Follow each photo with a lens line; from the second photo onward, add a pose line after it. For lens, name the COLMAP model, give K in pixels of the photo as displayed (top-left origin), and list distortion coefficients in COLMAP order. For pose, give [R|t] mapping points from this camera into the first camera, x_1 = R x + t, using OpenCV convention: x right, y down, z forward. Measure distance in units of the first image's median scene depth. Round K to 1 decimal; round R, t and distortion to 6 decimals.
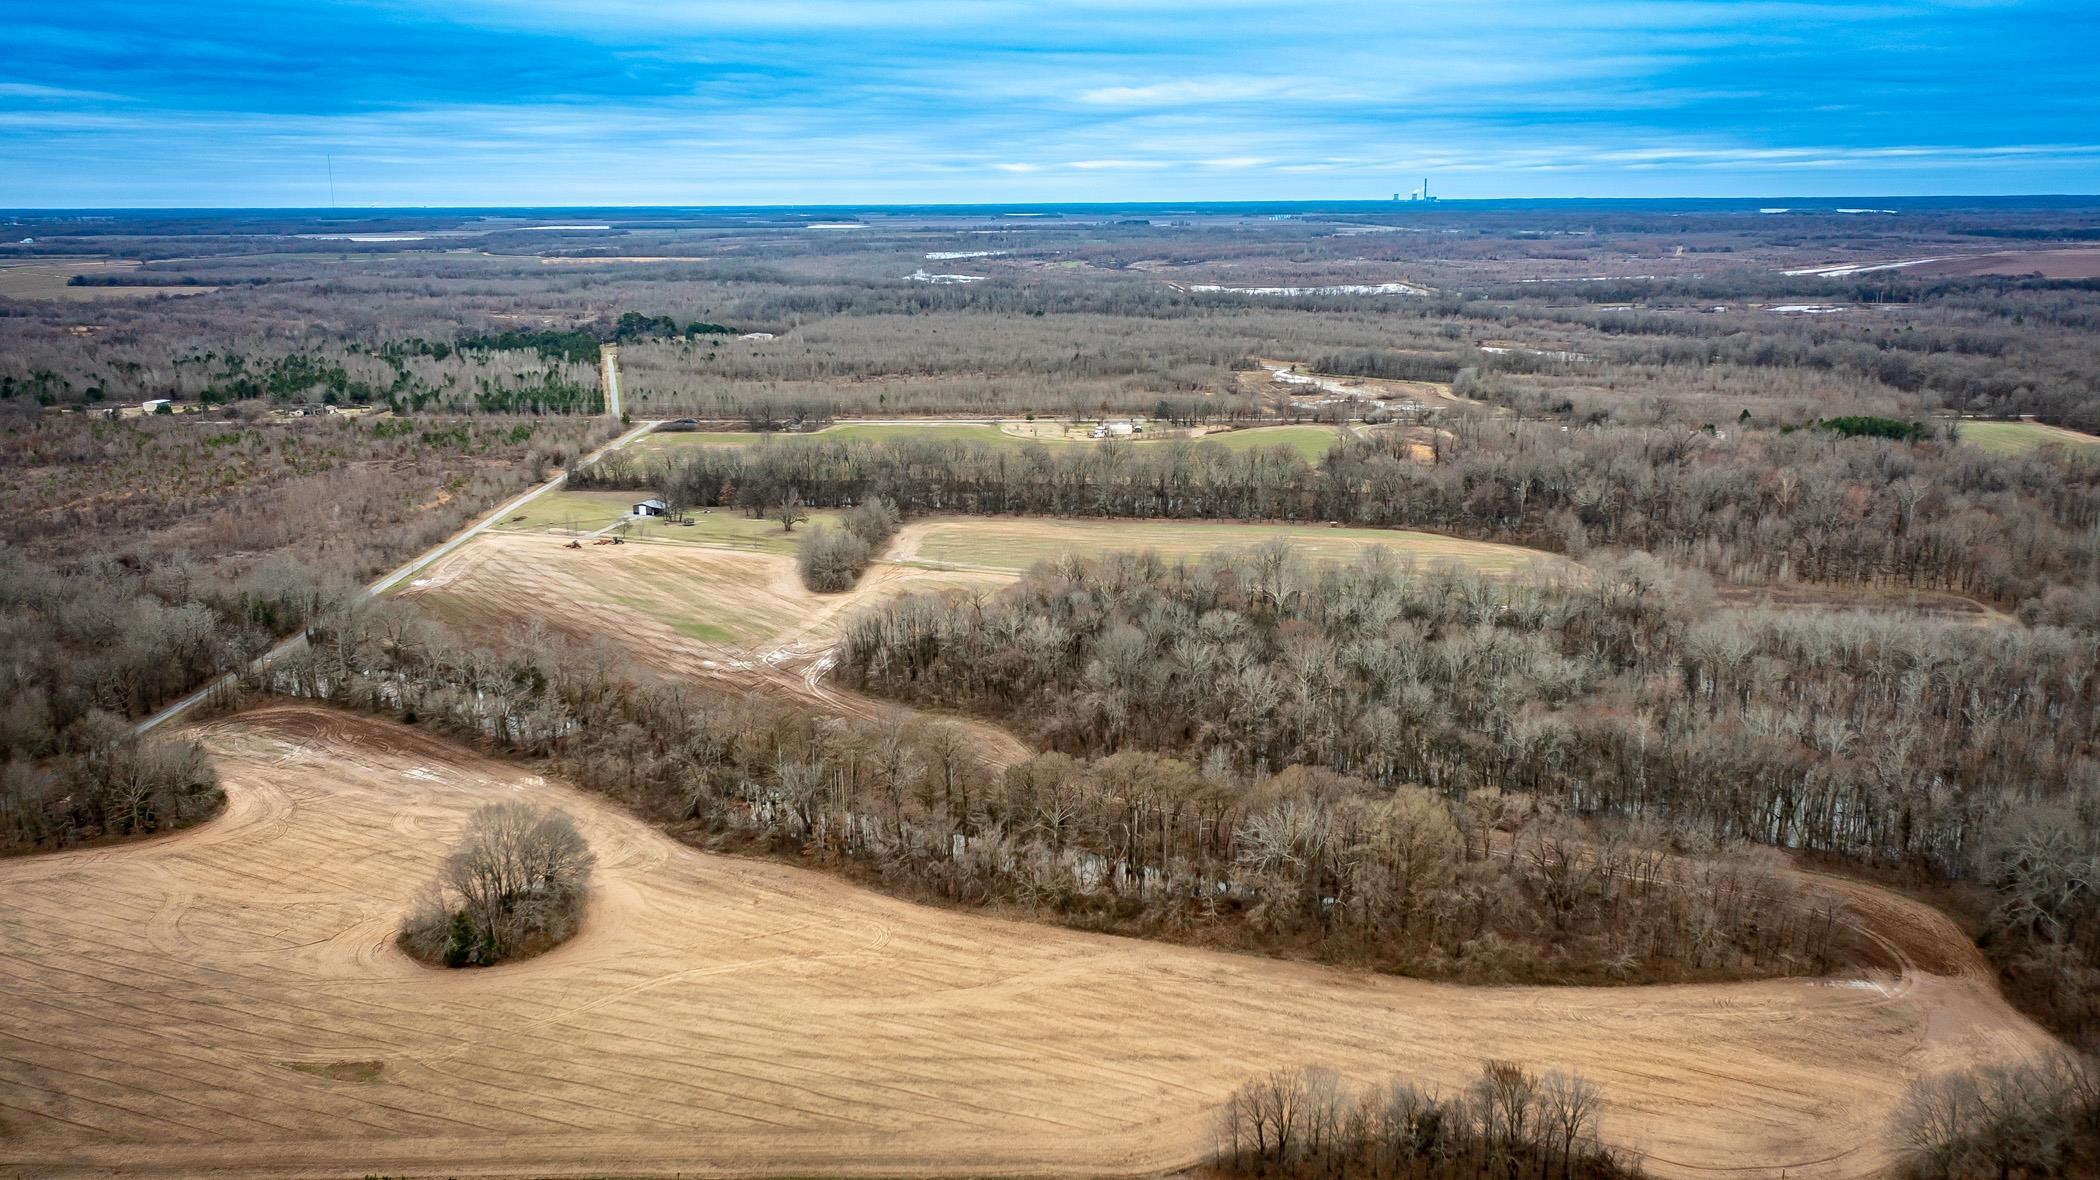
lens RADIAL K [[1679.1, 0, 1056.7], [0, 1679.1, 587.7], [0, 0, 1]] dist [0.010828, 0.006188]
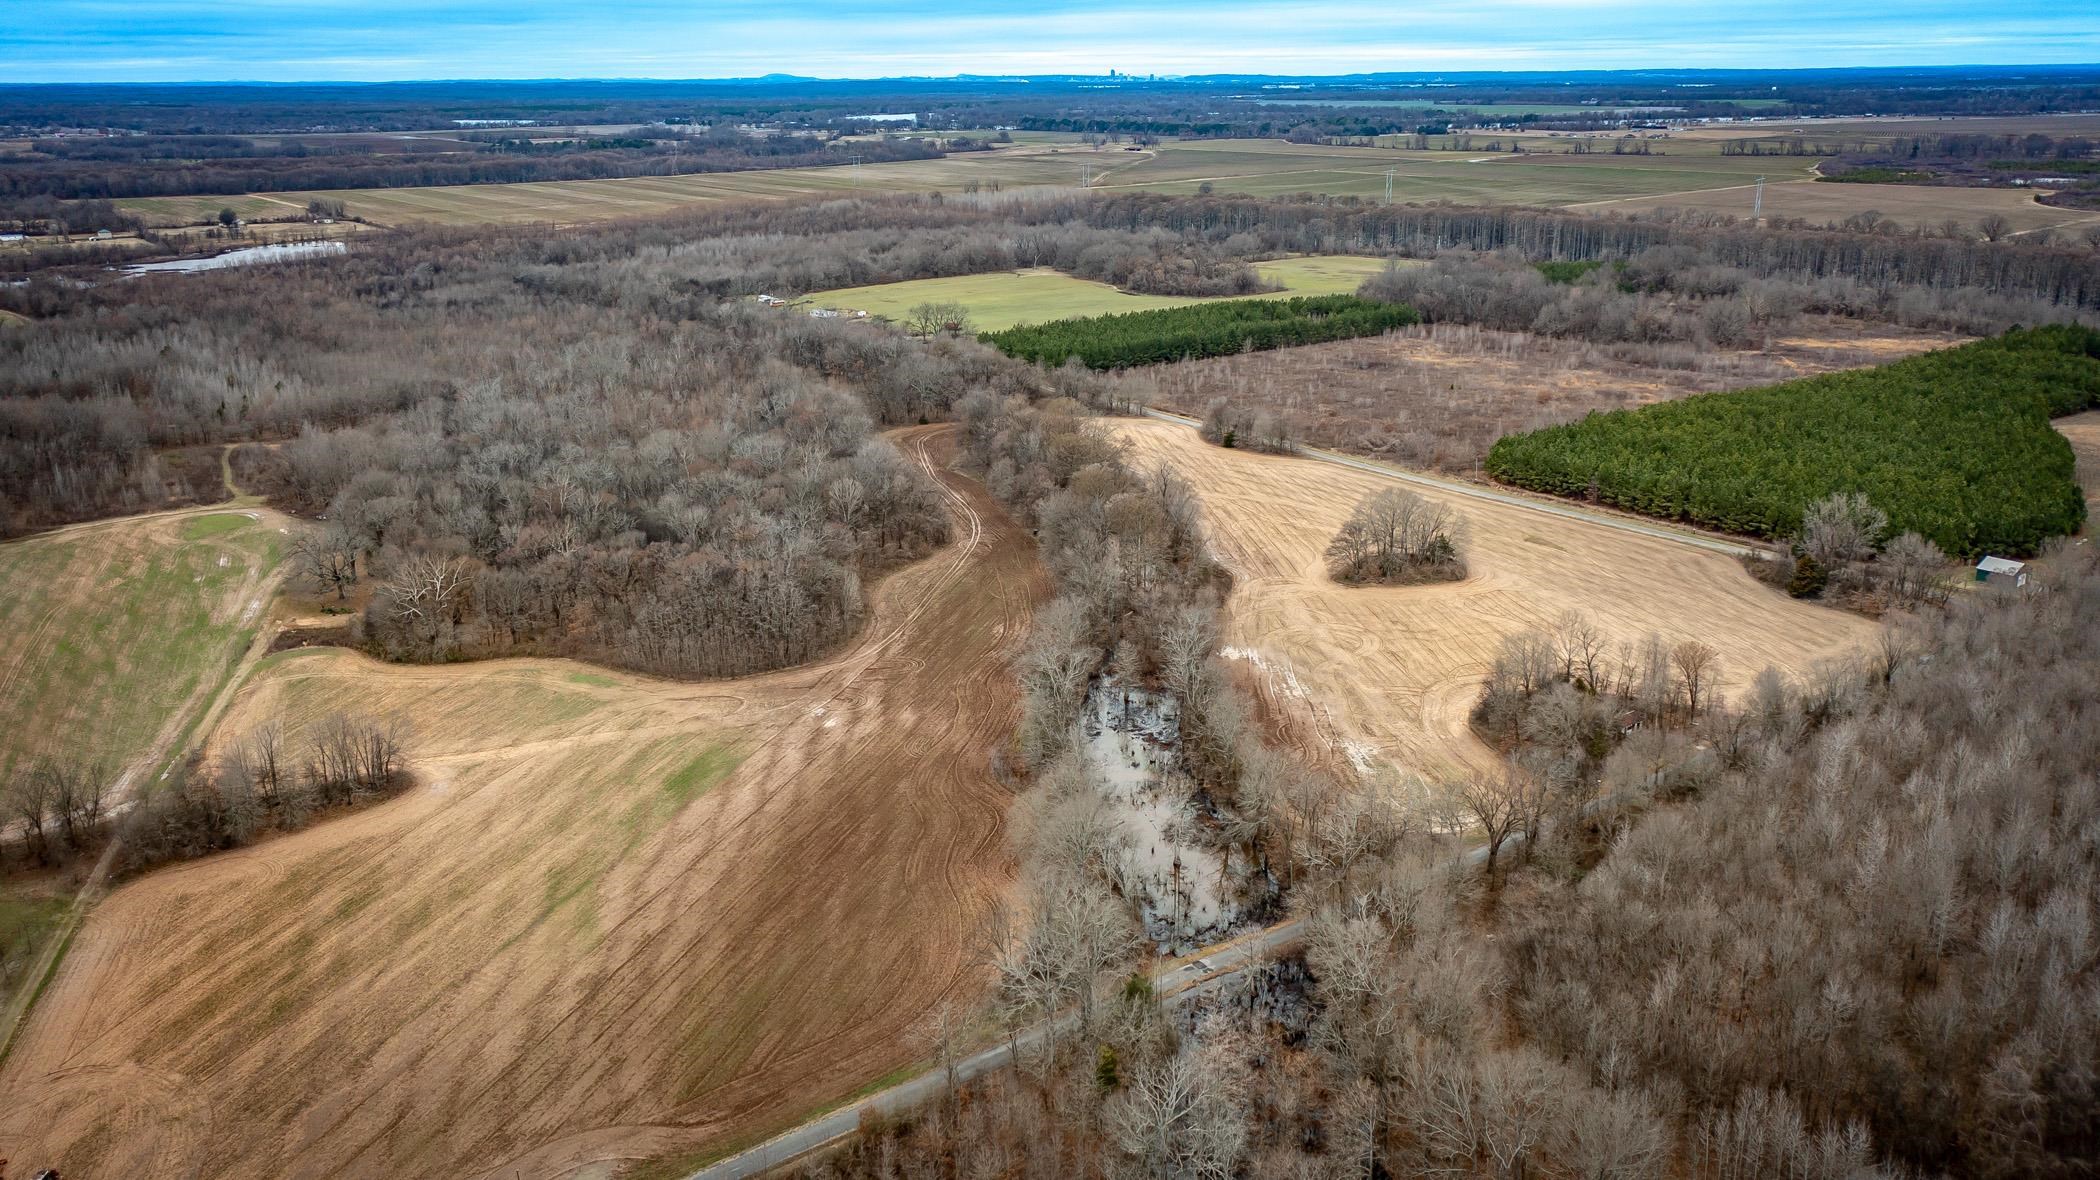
lens RADIAL K [[1676.8, 0, 1055.1], [0, 1676.8, 575.6], [0, 0, 1]] dist [0.015185, 0.007277]
pose [[-0.596593, -0.222436, 0.771103, -0.587590], [0.191070, 0.893827, 0.405666, -0.213253], [-0.779467, 0.389352, -0.490750, 0.886148]]
